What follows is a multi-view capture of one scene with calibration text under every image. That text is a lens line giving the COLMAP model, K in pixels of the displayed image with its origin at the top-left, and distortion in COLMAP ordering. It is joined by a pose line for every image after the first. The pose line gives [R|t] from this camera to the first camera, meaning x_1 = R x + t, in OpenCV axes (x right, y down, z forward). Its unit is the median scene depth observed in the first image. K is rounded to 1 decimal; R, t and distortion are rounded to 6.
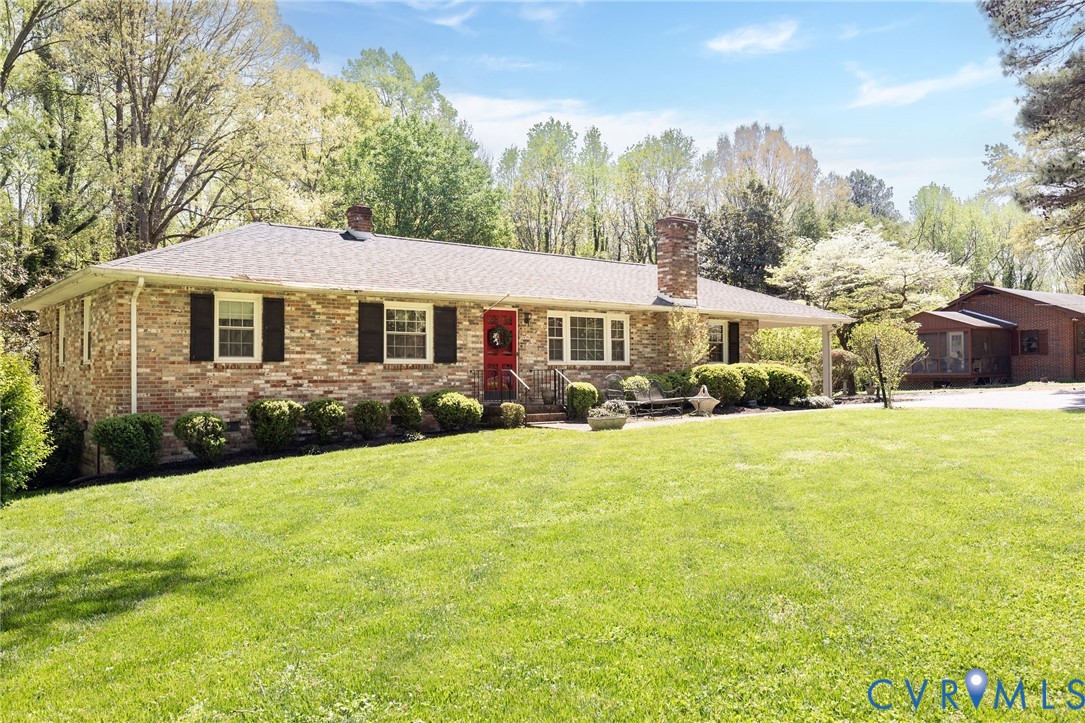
lens RADIAL K [[894.9, 0, 540.1], [0, 894.9, 363.4], [0, 0, 1]] dist [-0.005891, 0.001013]
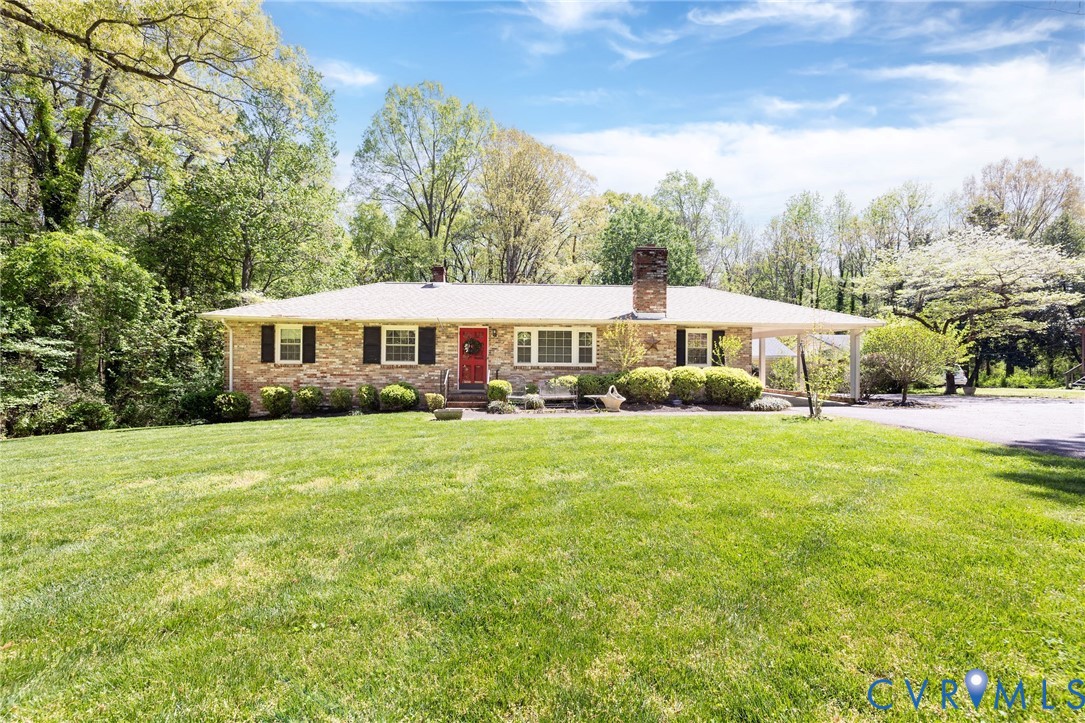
lens RADIAL K [[465.2, 0, 541.8], [0, 465.2, 357.6], [0, 0, 1]] dist [0.003457, -0.000152]
pose [[0.789016, 0.009288, -0.614302, 0.539588], [-0.004001, 0.999942, 0.009979, -0.020556], [0.614359, -0.005415, 0.789008, 0.499716]]
